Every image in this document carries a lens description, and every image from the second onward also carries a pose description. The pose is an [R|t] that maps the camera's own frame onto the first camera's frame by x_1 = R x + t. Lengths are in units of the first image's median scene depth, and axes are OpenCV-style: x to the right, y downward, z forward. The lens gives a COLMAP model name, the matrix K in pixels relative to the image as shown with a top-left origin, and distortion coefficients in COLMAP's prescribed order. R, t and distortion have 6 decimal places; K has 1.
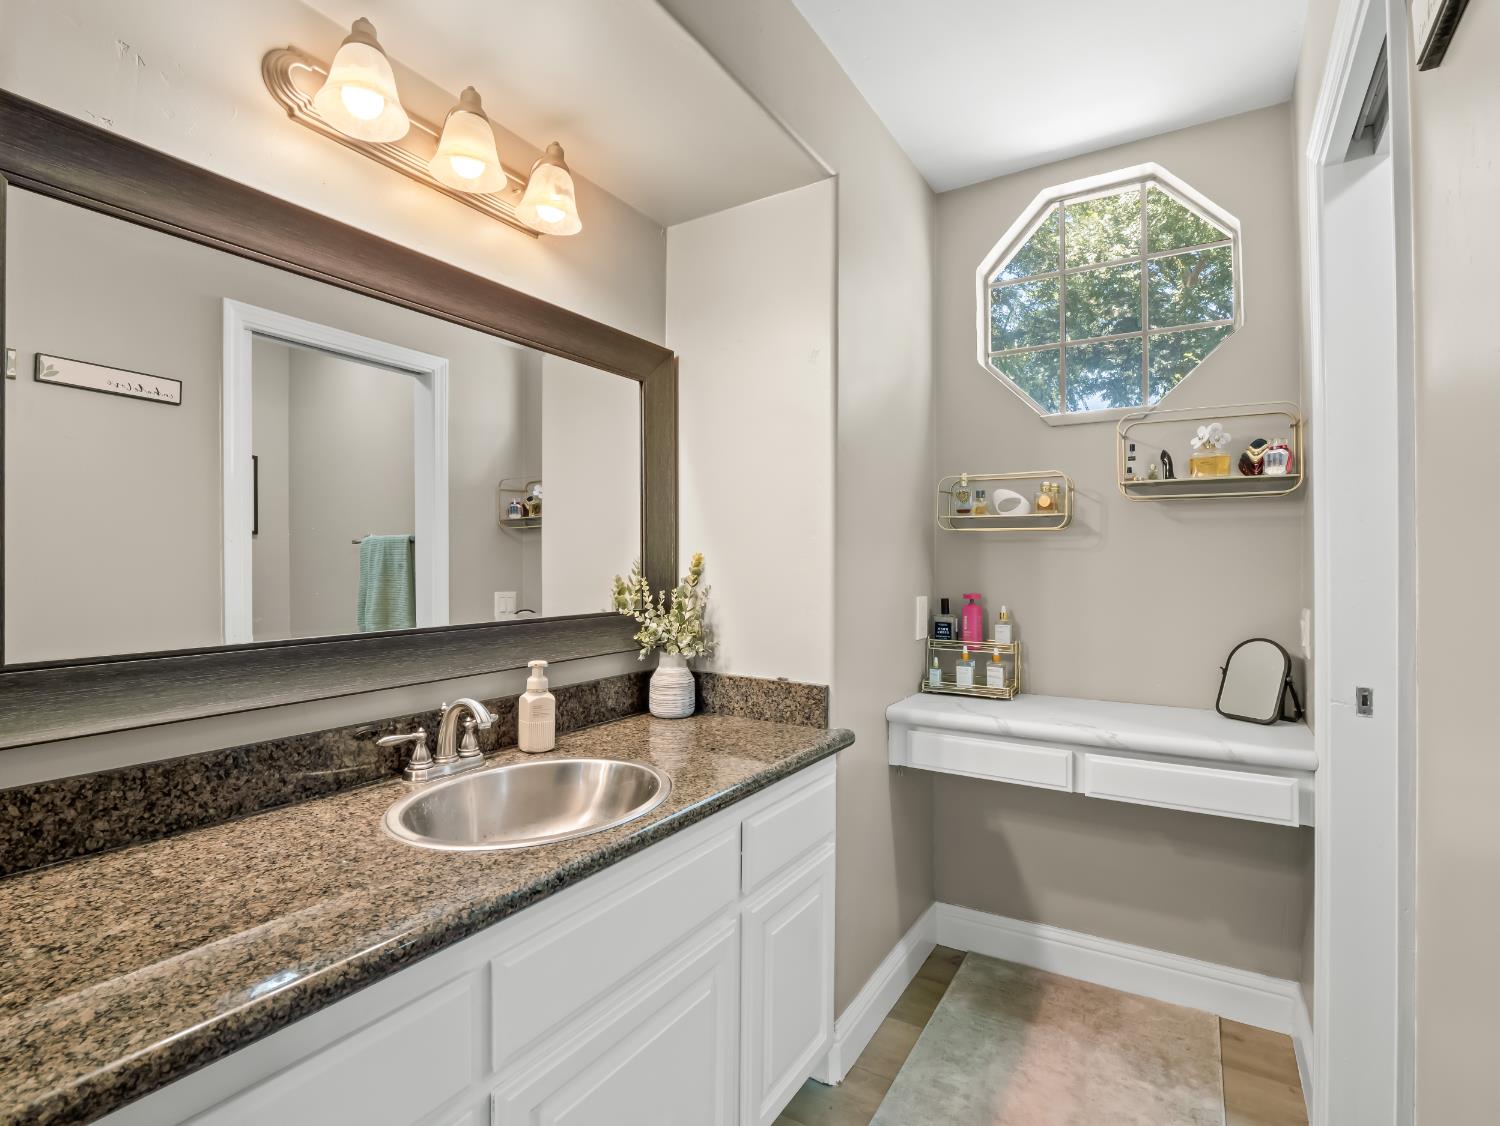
lens RADIAL K [[728.5, 0, 752.0], [0, 728.5, 562.9], [0, 0, 1]] dist [-0.012510, -0.001937]
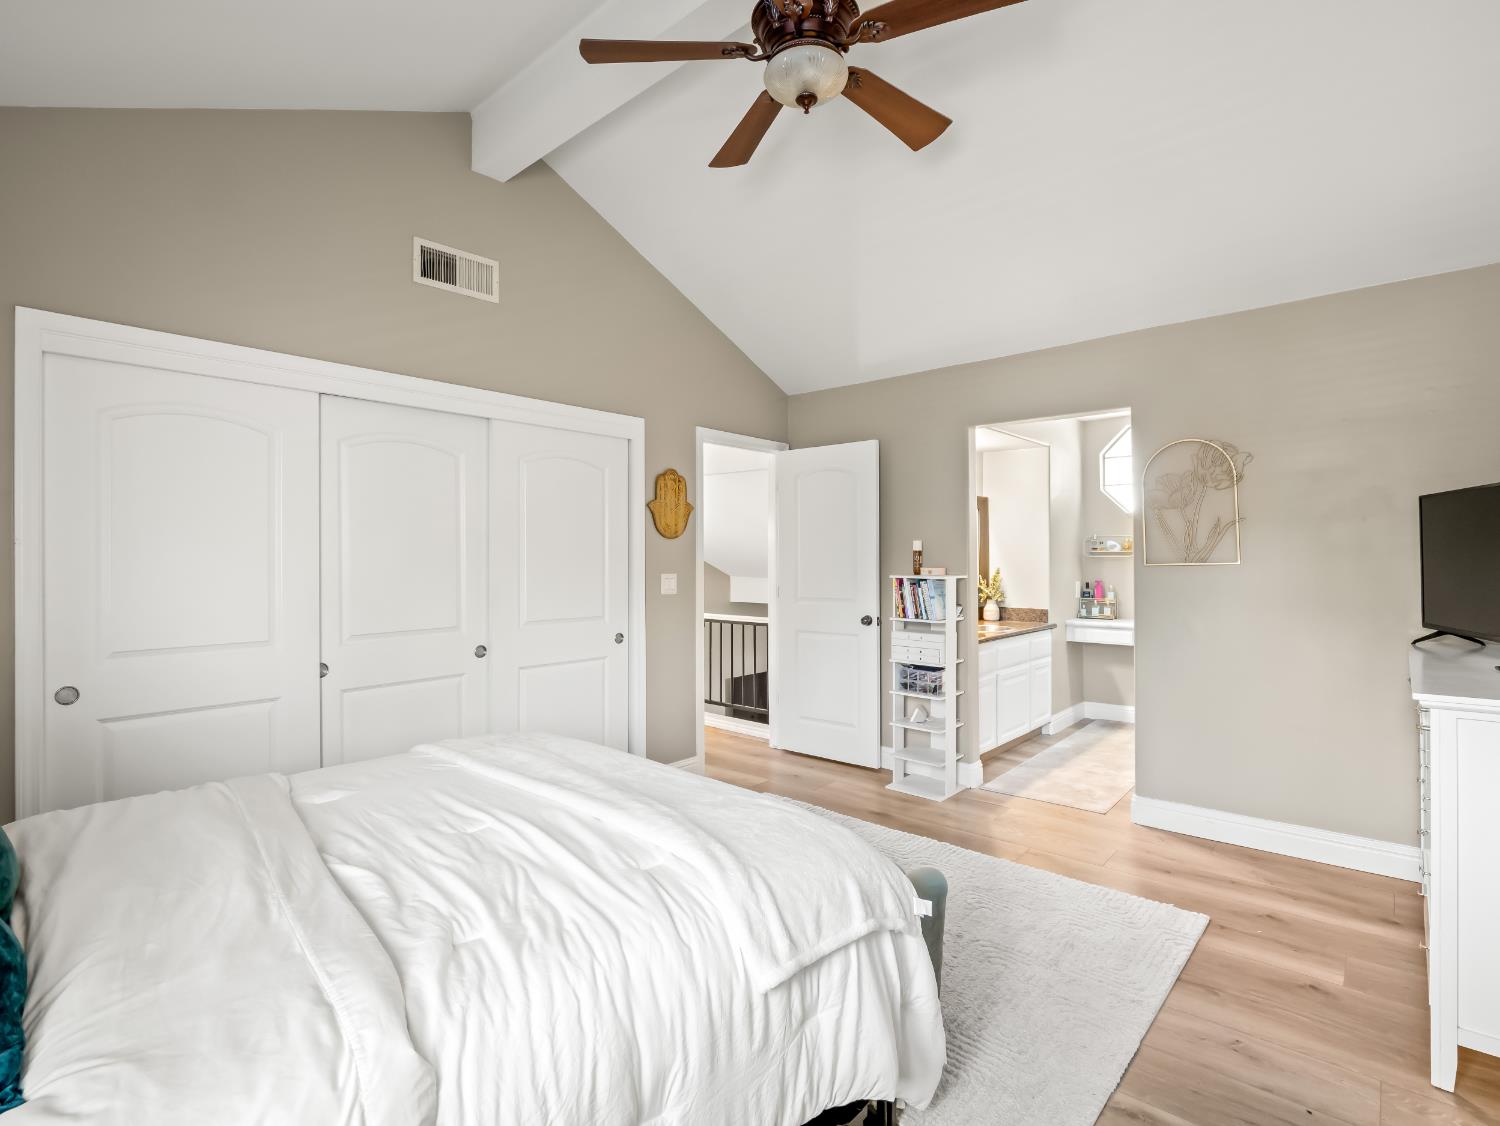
lens RADIAL K [[728.5, 0, 750.1], [0, 728.5, 560.9], [0, 0, 1]] dist [-0.012510, -0.001937]
pose [[0.984072, -0.009157, -0.177536, -0.489407], [0.010123, 0.999938, 0.004533, -0.055200], [0.177484, -0.006258, 0.984104, -1.885302]]
